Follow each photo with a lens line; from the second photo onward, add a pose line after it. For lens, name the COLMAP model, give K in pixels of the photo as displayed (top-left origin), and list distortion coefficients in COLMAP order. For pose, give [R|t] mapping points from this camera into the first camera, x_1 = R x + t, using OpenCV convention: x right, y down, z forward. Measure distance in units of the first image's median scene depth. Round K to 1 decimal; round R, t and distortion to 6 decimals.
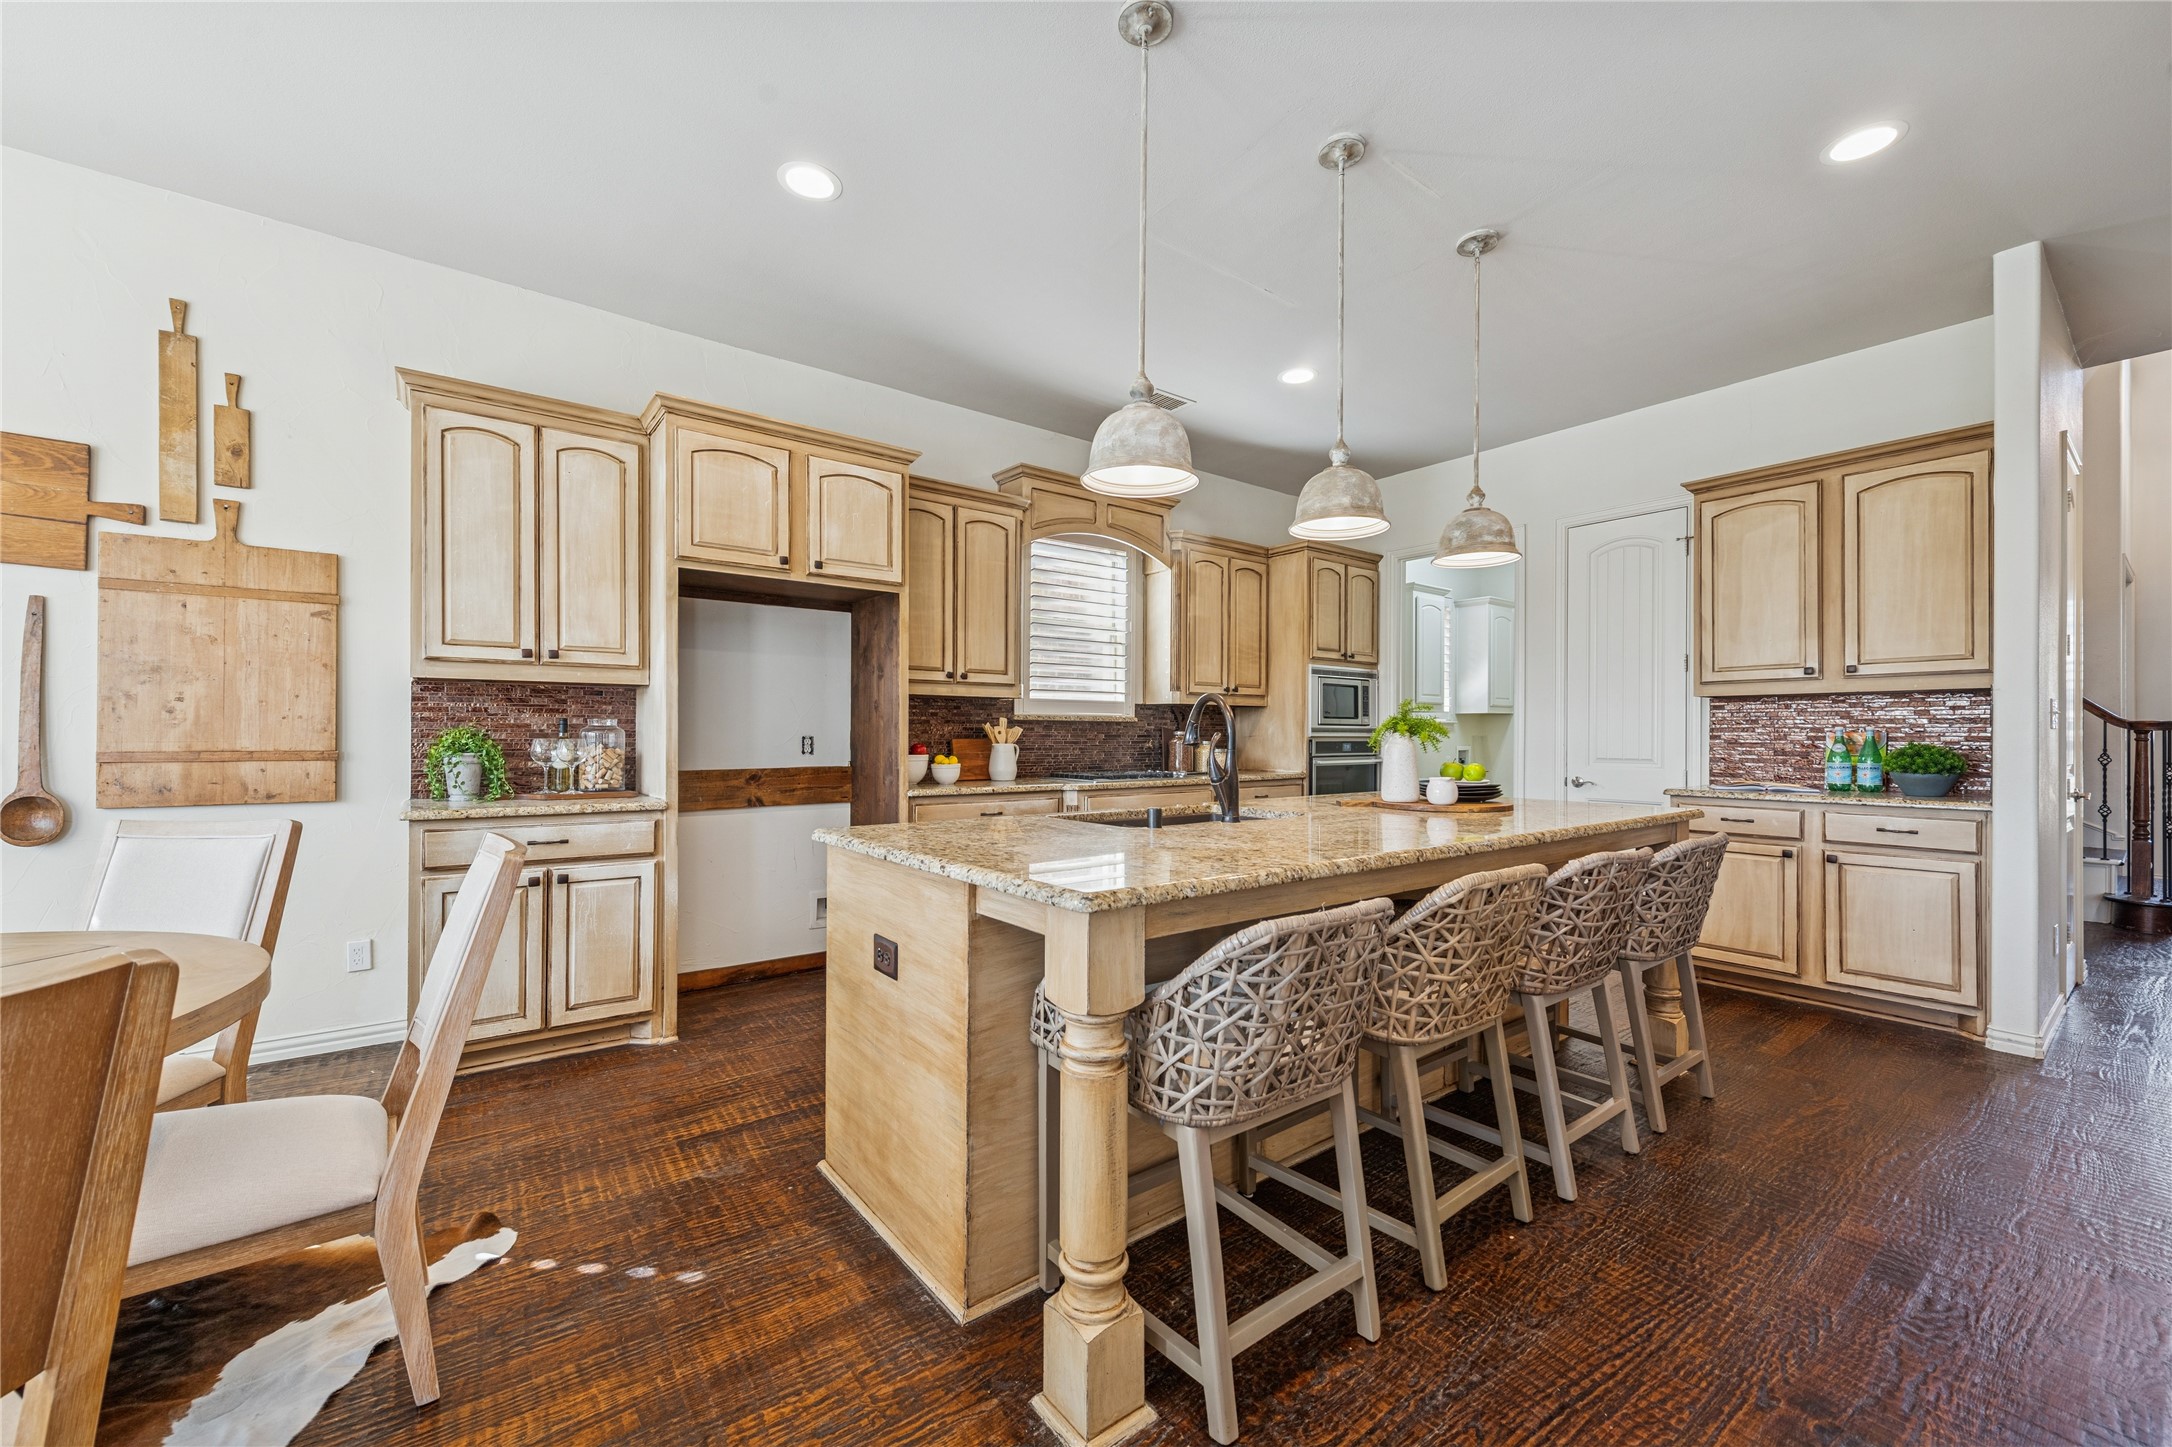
lens RADIAL K [[850.0, 0, 1086.4], [0, 850.0, 733.5], [0, 0, 1]] dist [0.001105, -0.001974]
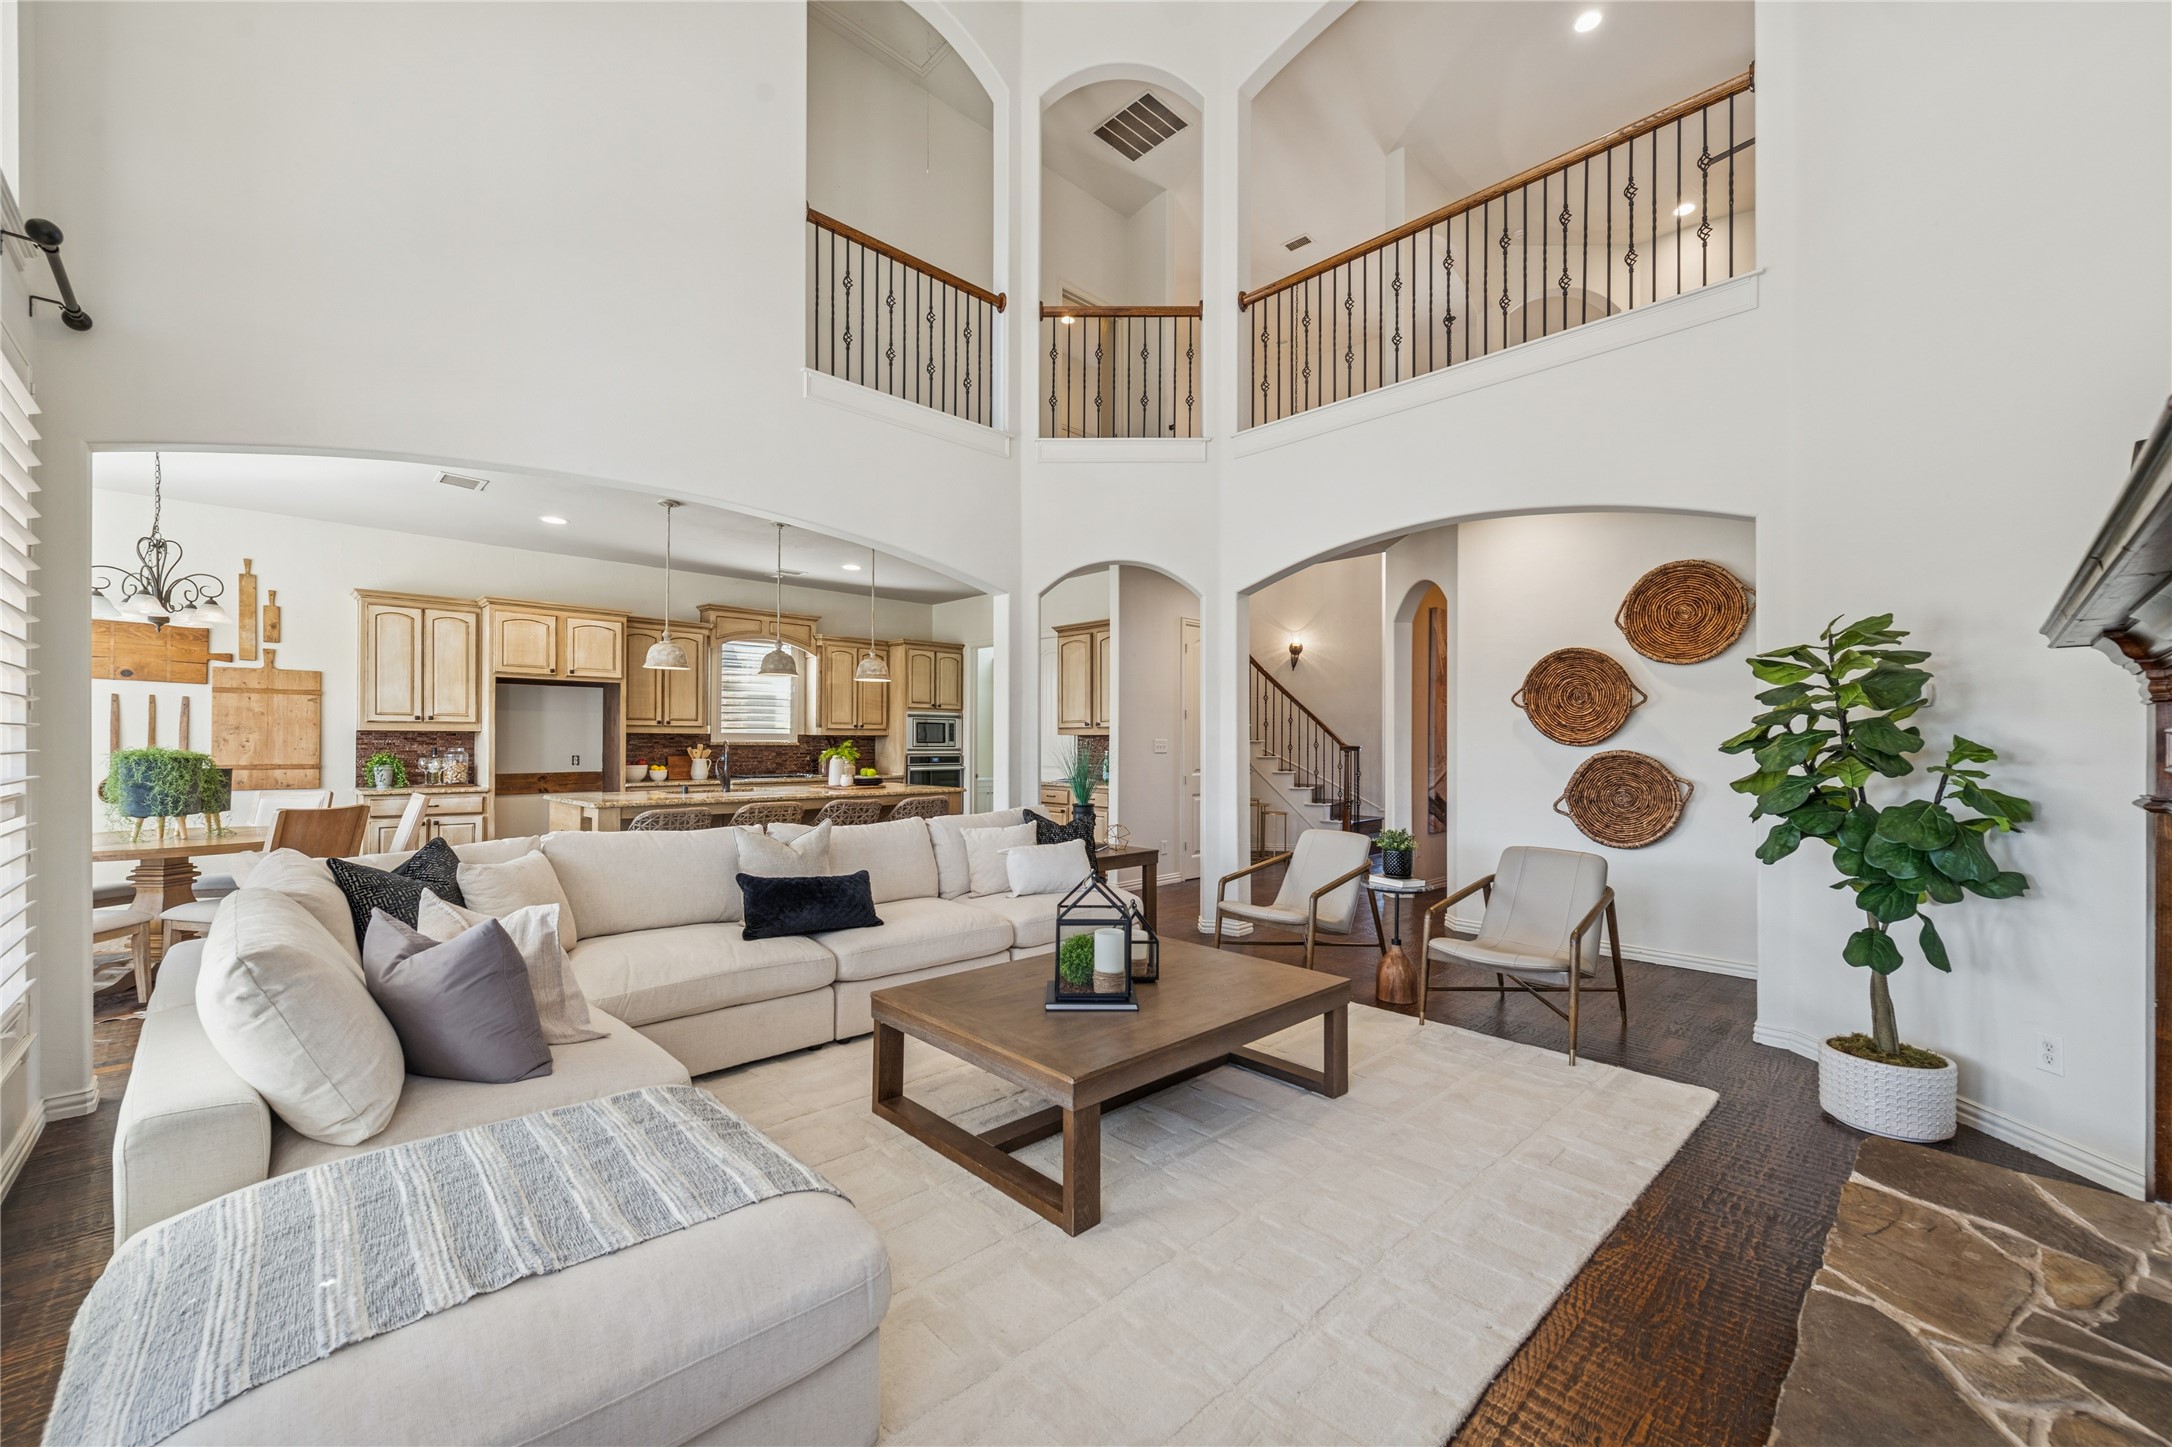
lens RADIAL K [[850.0, 0, 1090.7], [0, 850.0, 738.7], [0, 0, 1]] dist [0.001105, -0.001974]
pose [[0.991883, -0.000152, 0.127155, 0.711944], [0.001052, 0.999975, -0.007013, -0.025270], [-0.127151, 0.007090, 0.991858, -1.270811]]
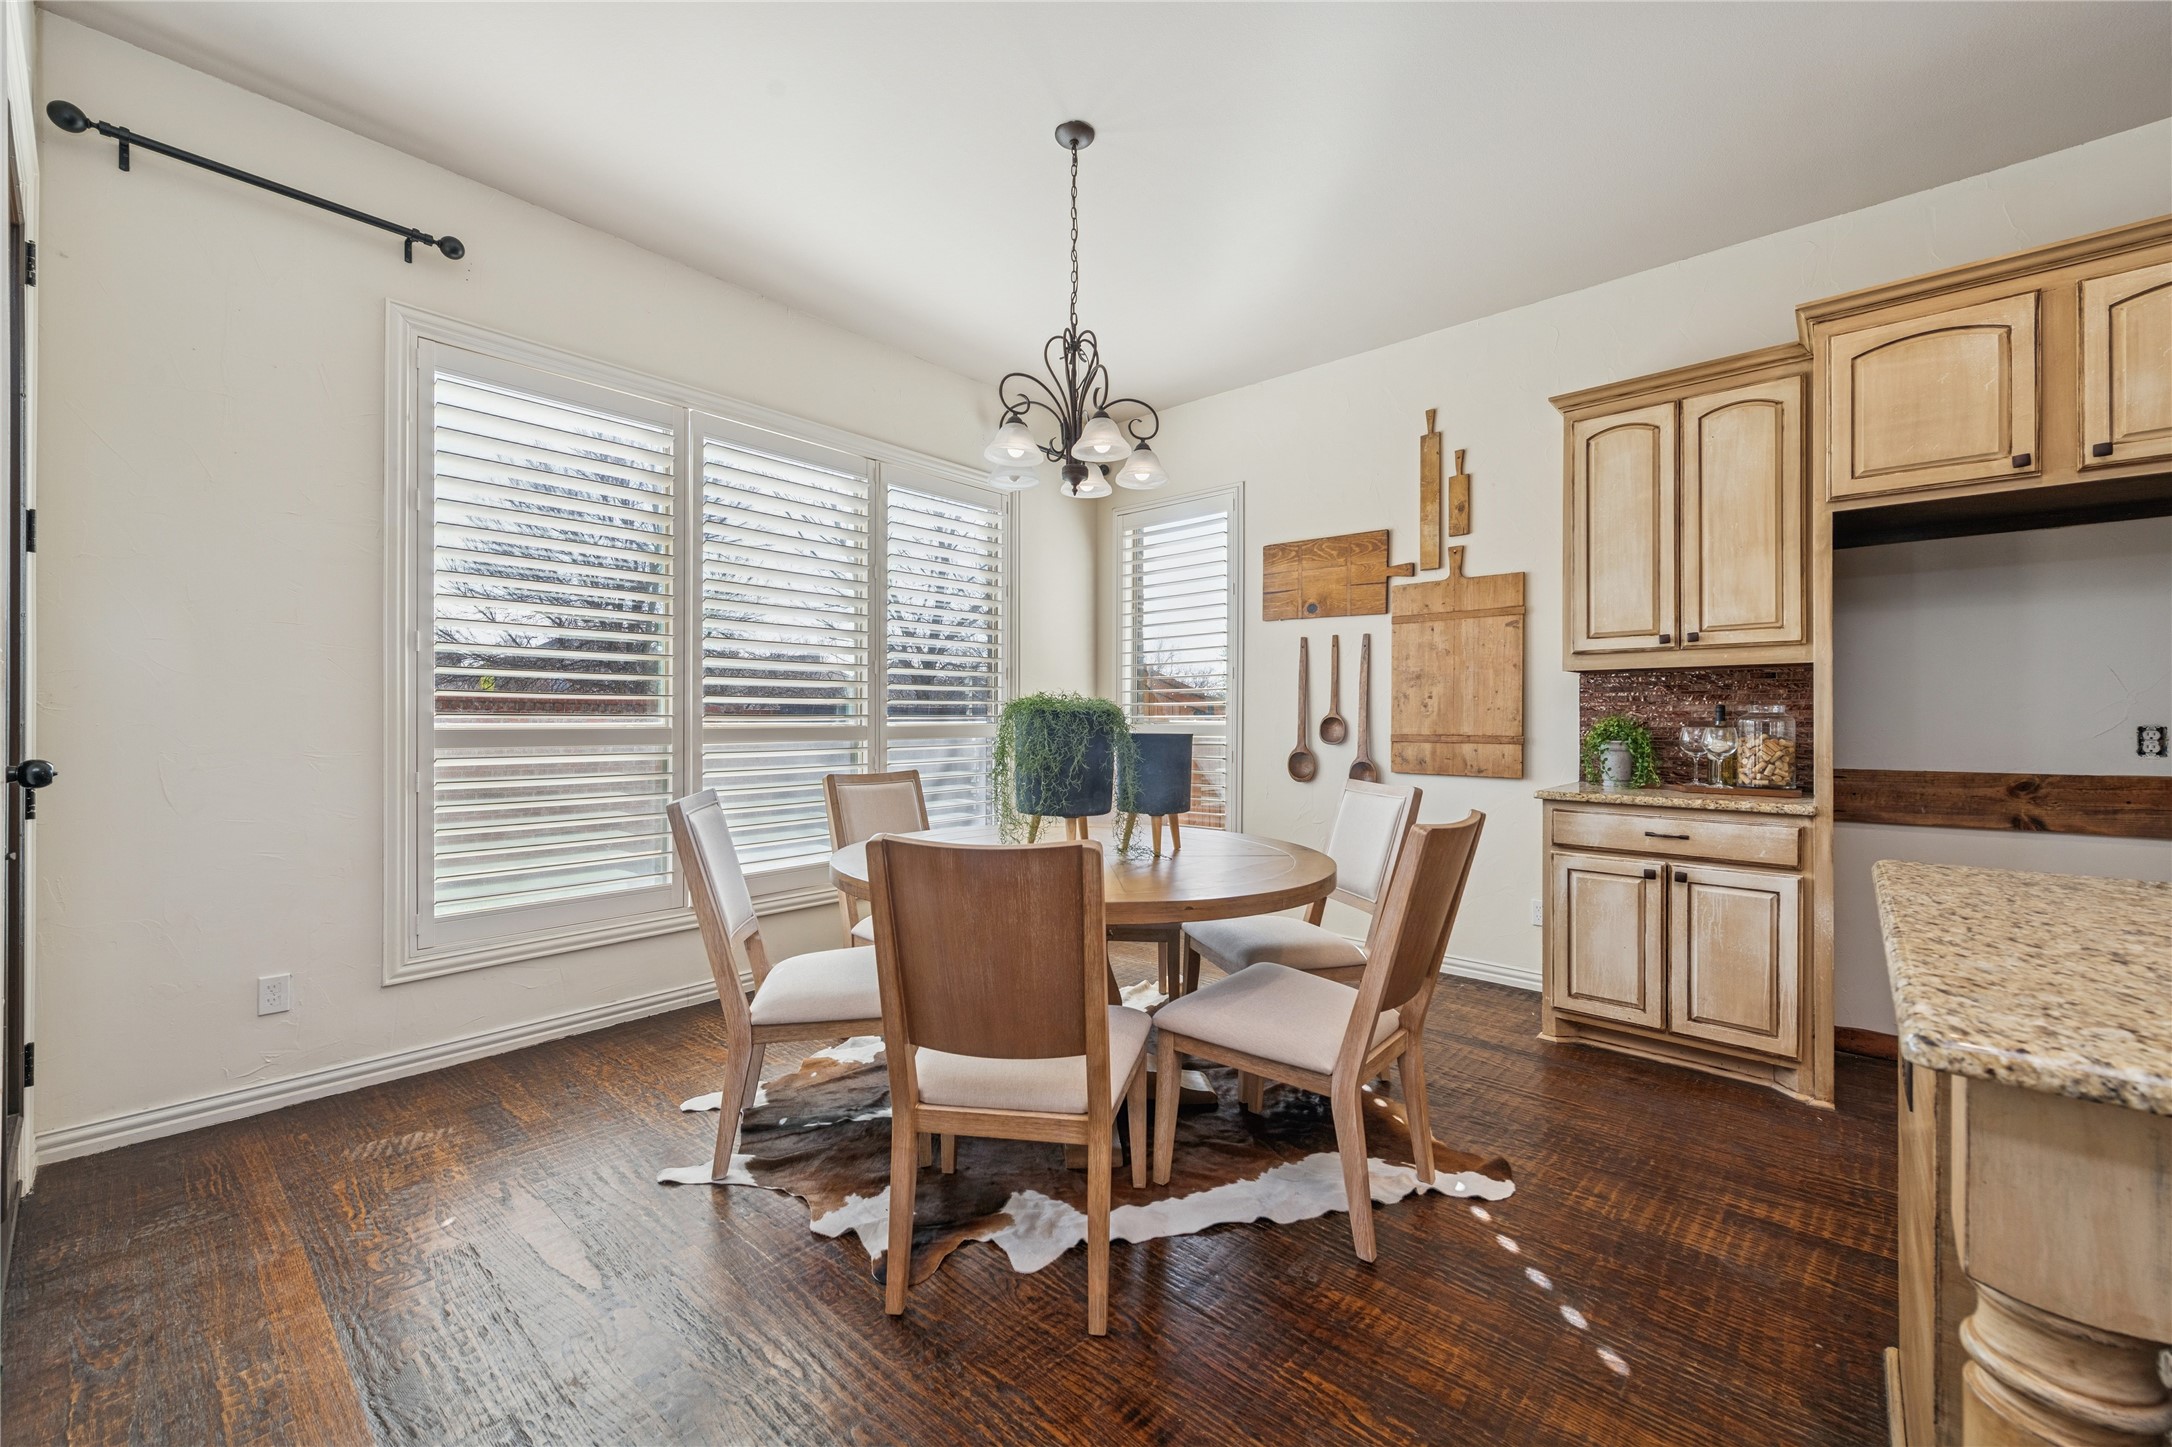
lens RADIAL K [[850.0, 0, 1095.6], [0, 850.0, 720.6], [0, 0, 1]] dist [0.001105, -0.001974]
pose [[0.189620, -0.004881, -0.981845, 0.166243], [-0.005395, 0.999967, -0.006013, 0.007999], [0.981843, 0.006437, 0.189587, 0.175483]]
